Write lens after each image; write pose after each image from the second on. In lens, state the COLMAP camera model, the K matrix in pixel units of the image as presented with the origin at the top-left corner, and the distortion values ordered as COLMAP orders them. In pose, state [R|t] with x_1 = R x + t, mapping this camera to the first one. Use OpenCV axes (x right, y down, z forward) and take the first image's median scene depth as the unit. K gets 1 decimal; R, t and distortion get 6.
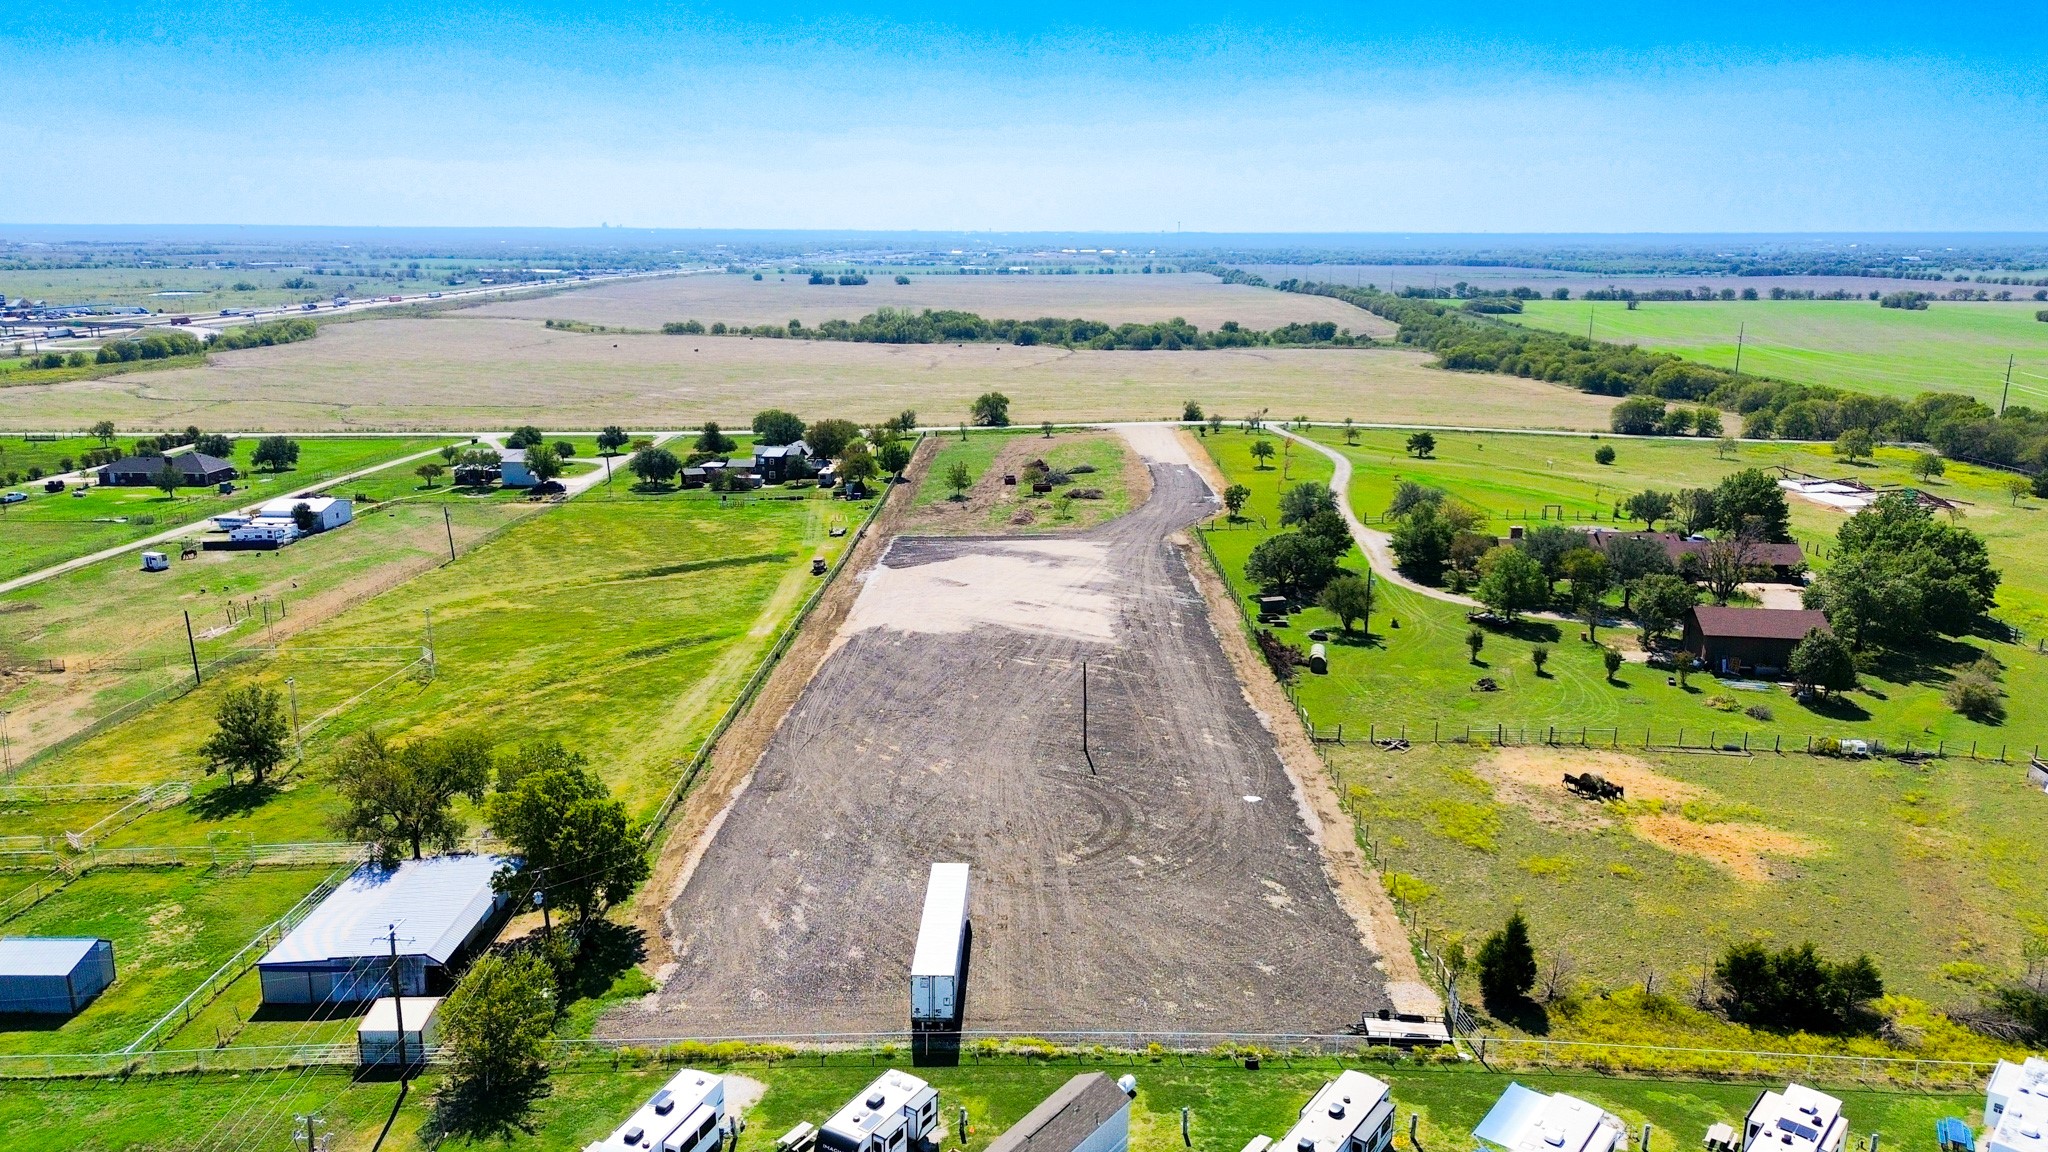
lens RADIAL K [[1467.1, 0, 1019.9], [0, 1467.1, 580.0], [0, 0, 1]] dist [0.060524, -0.047928]
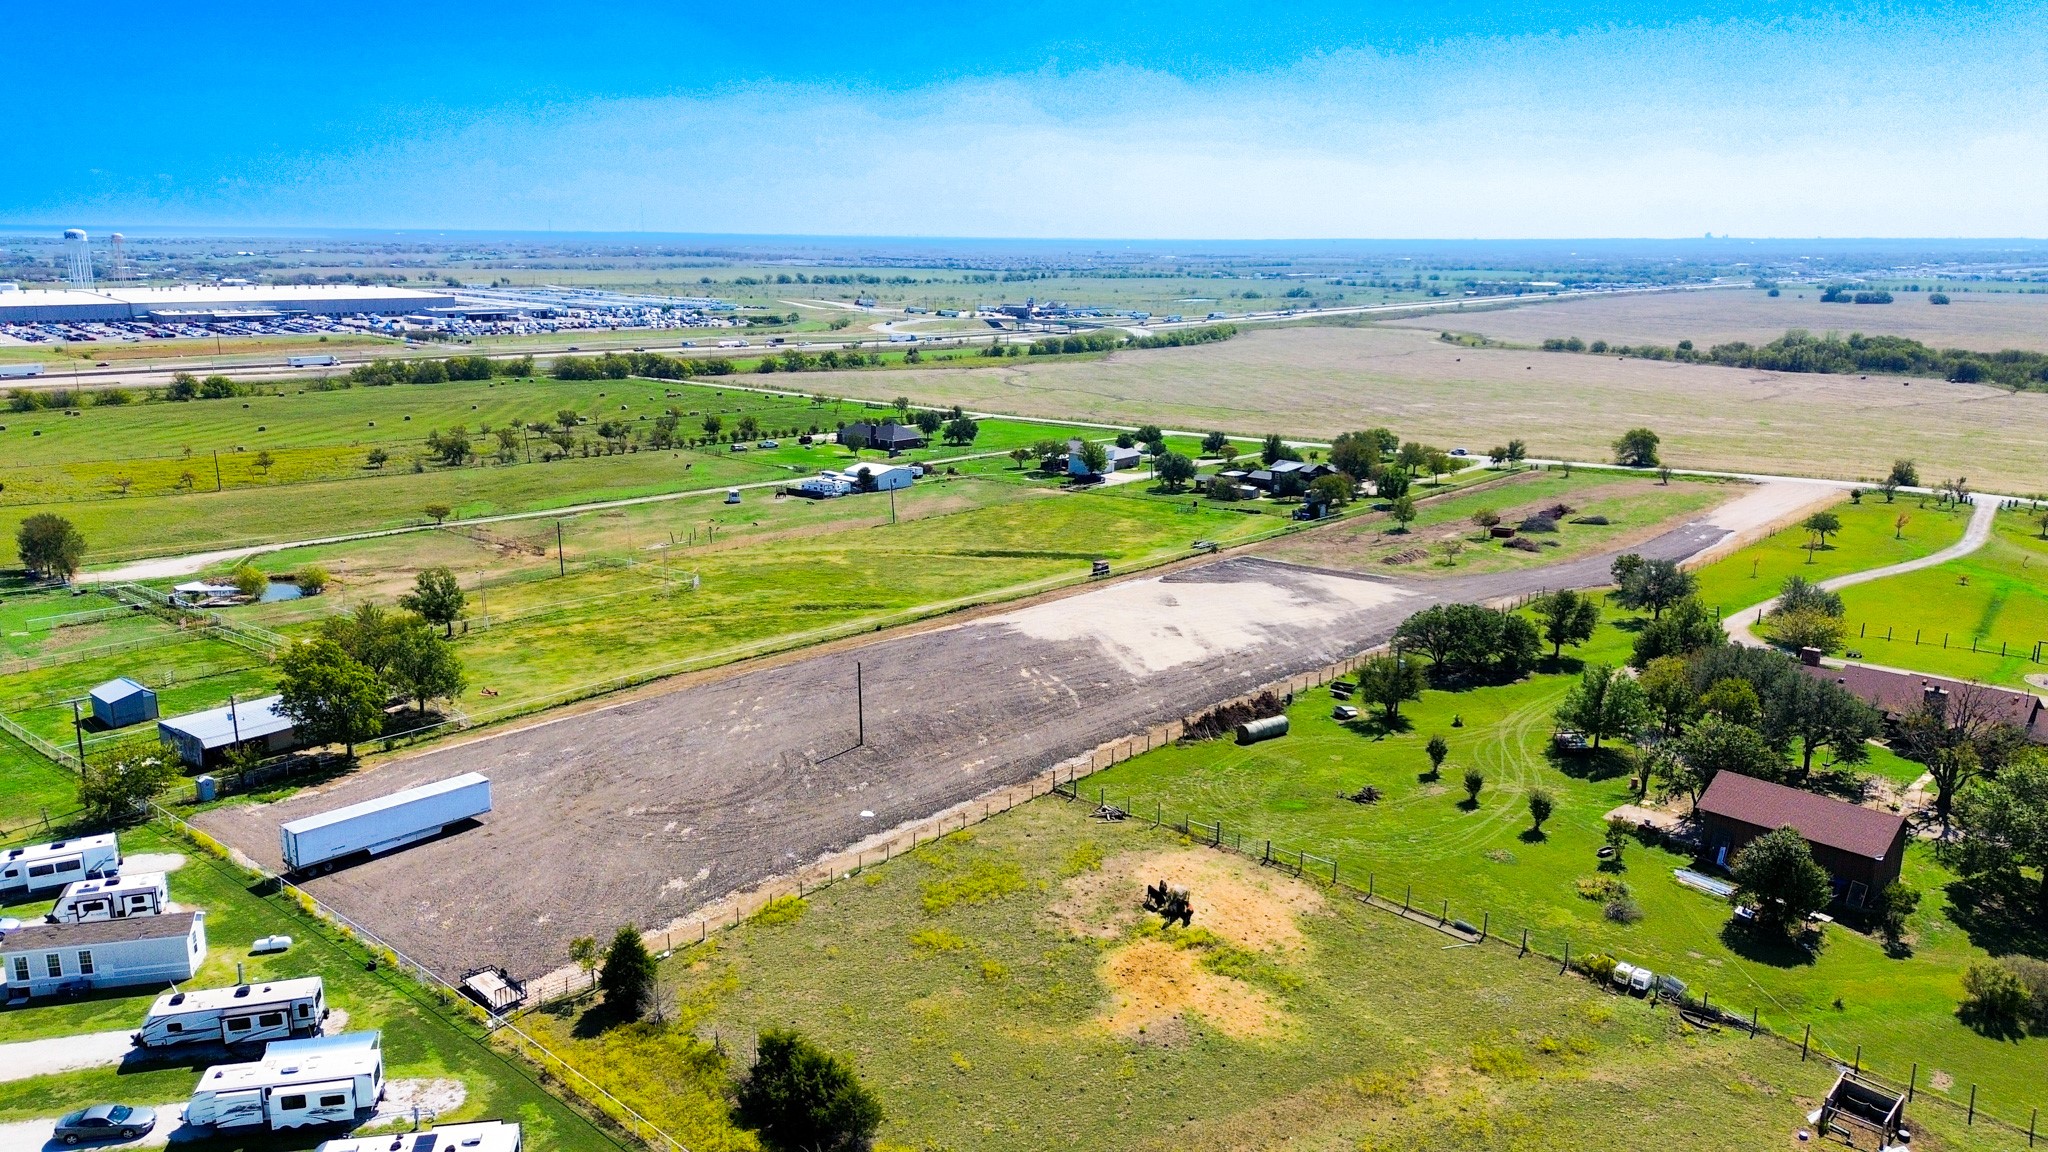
lens RADIAL K [[1467.1, 0, 1018.7], [0, 1467.1, 588.6], [0, 0, 1]] dist [0.060524, -0.047928]
pose [[0.758091, 0.151302, -0.634355, 0.747660], [-0.152543, 0.986870, 0.053084, -0.065309], [0.634057, 0.056524, 0.771218, 0.239598]]
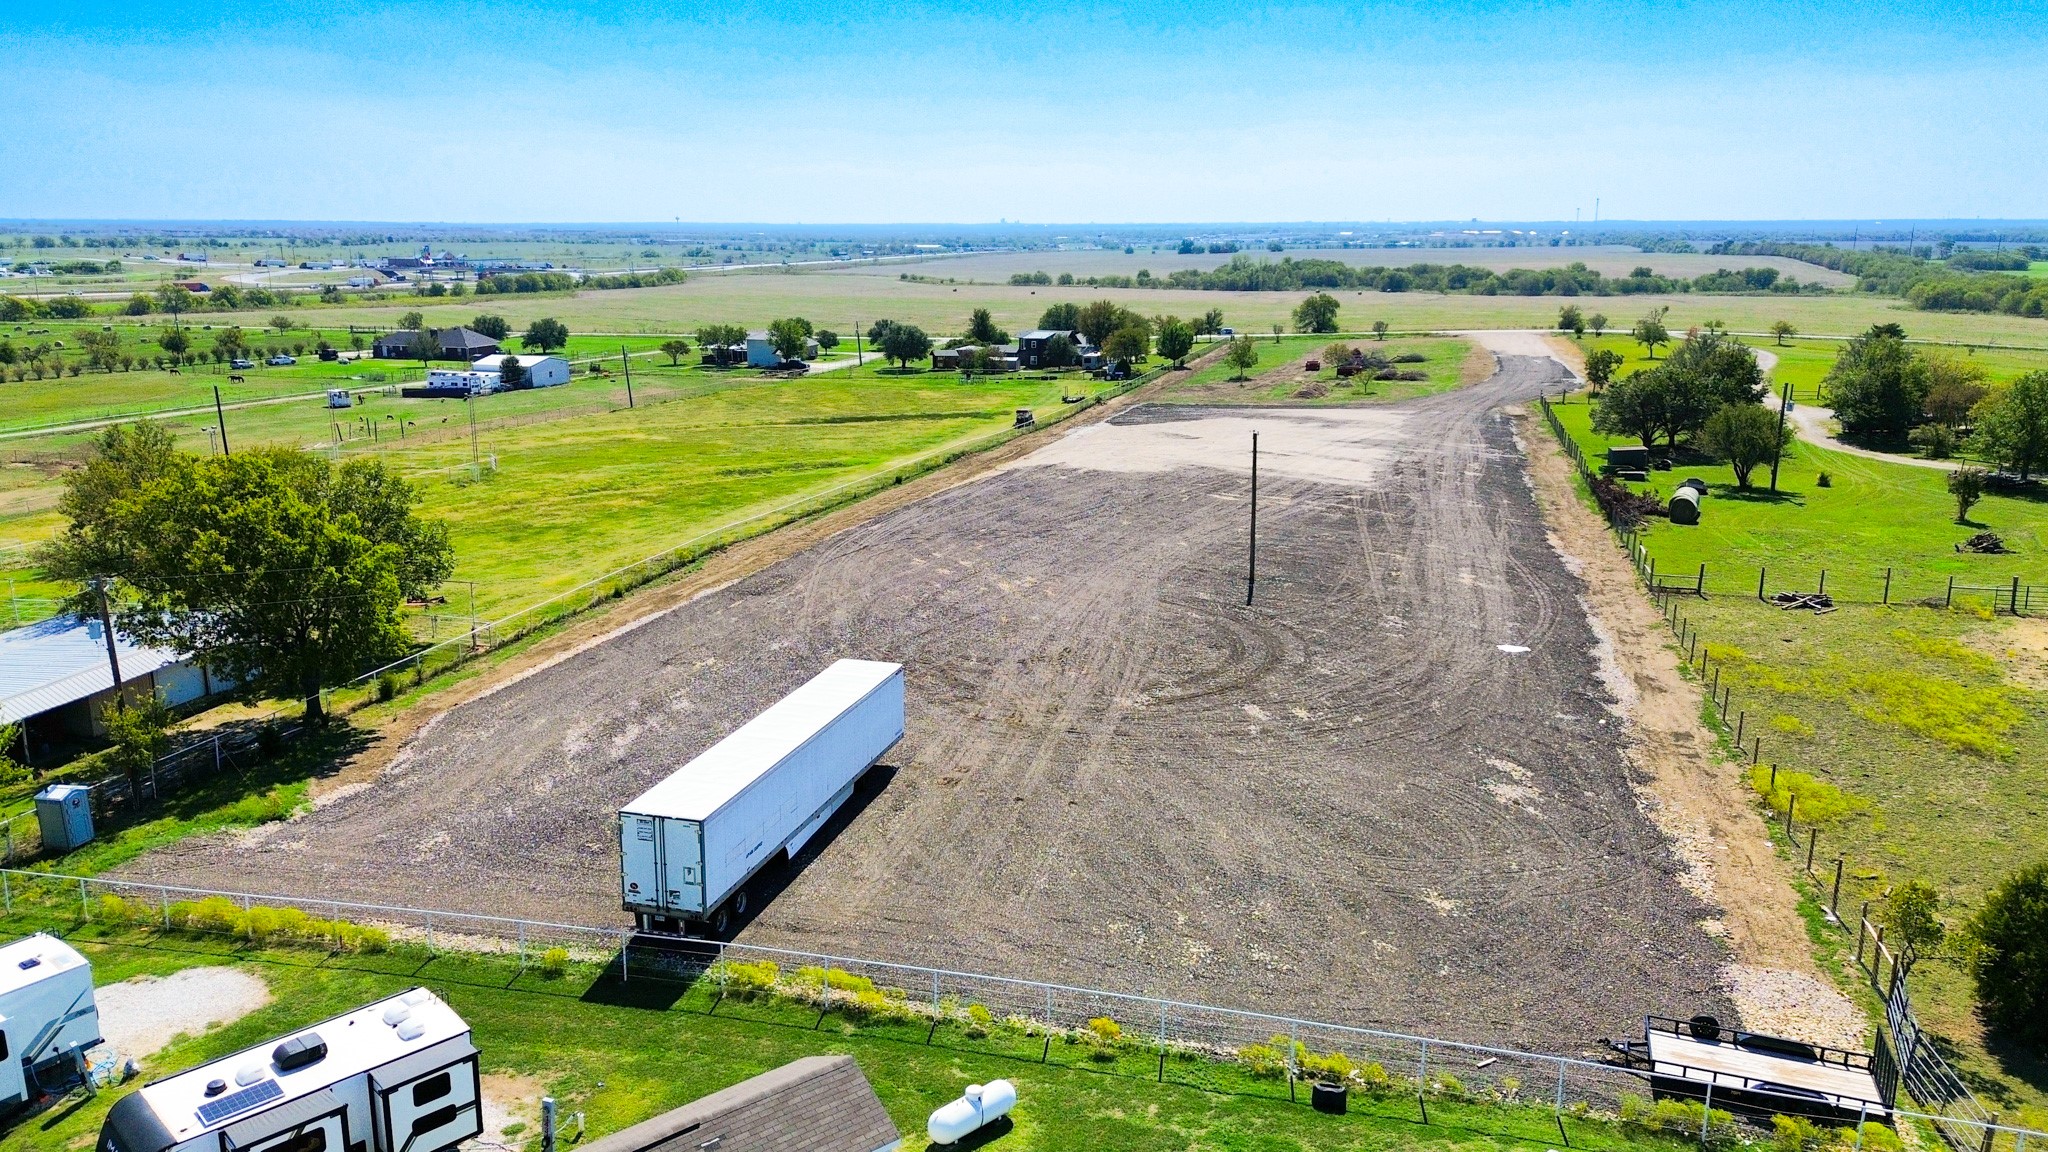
lens RADIAL K [[1467.1, 0, 1019.7], [0, 1467.1, 594.9], [0, 0, 1]] dist [0.060524, -0.047928]
pose [[0.966371, 0.057833, -0.250565, 0.100981], [-0.055582, 0.998325, 0.016059, 0.113009], [0.251074, -0.001592, 0.967967, 0.352682]]
